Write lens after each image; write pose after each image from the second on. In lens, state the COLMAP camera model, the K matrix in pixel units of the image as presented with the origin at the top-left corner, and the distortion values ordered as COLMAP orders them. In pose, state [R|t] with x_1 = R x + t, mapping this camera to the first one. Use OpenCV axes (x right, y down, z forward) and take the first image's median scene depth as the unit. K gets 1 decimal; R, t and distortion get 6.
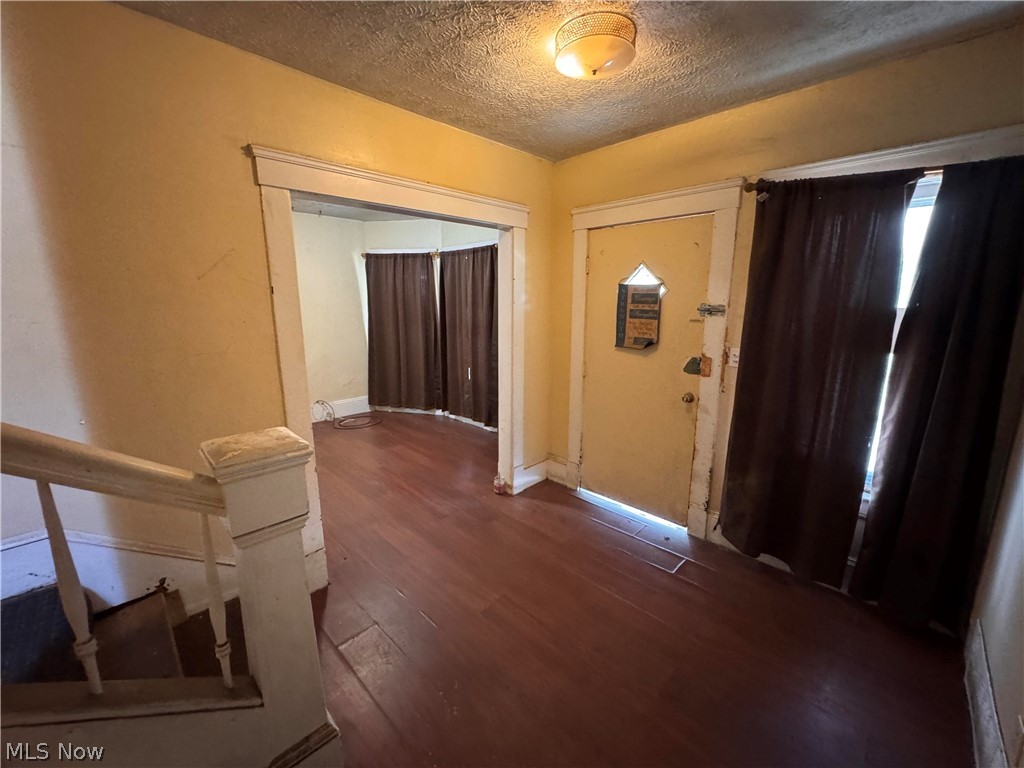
lens RADIAL K [[410.2, 0, 509.6], [0, 410.2, 382.0], [0, 0, 1]] dist [-0.010590, 0.000461]
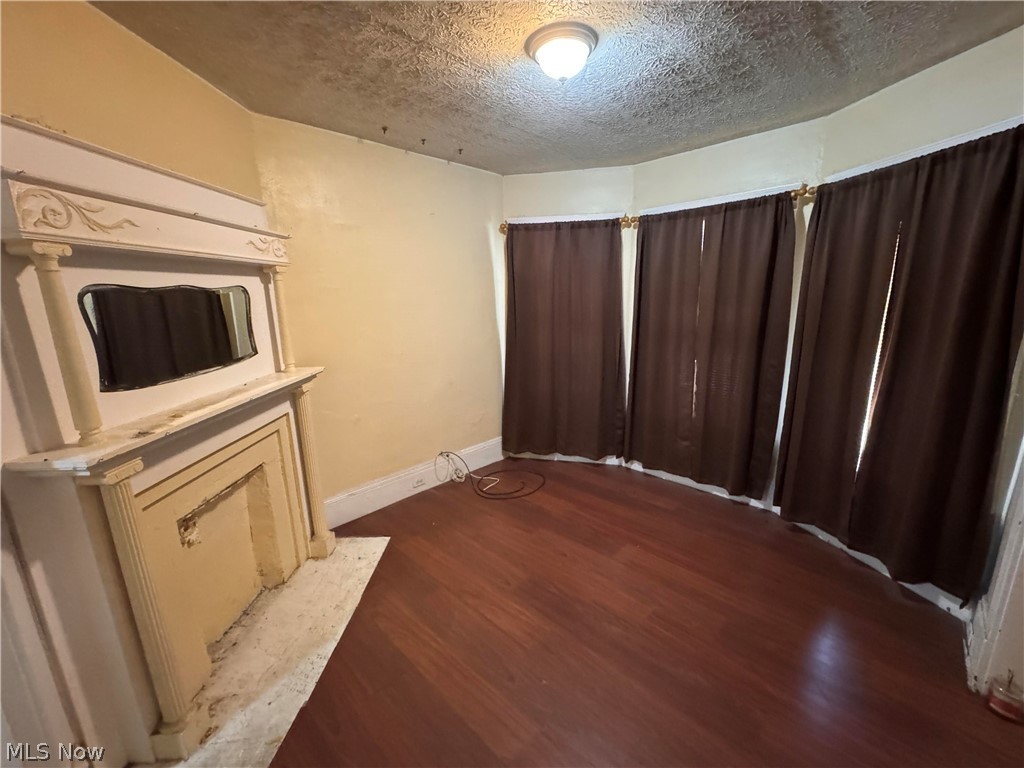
lens RADIAL K [[410.2, 0, 509.6], [0, 410.2, 382.0], [0, 0, 1]] dist [-0.010590, 0.000461]
pose [[0.999691, -0.022735, -0.010020, -0.348674], [0.022820, 0.999704, 0.008421, -0.068605], [0.009825, -0.008647, 0.999914, 0.345391]]
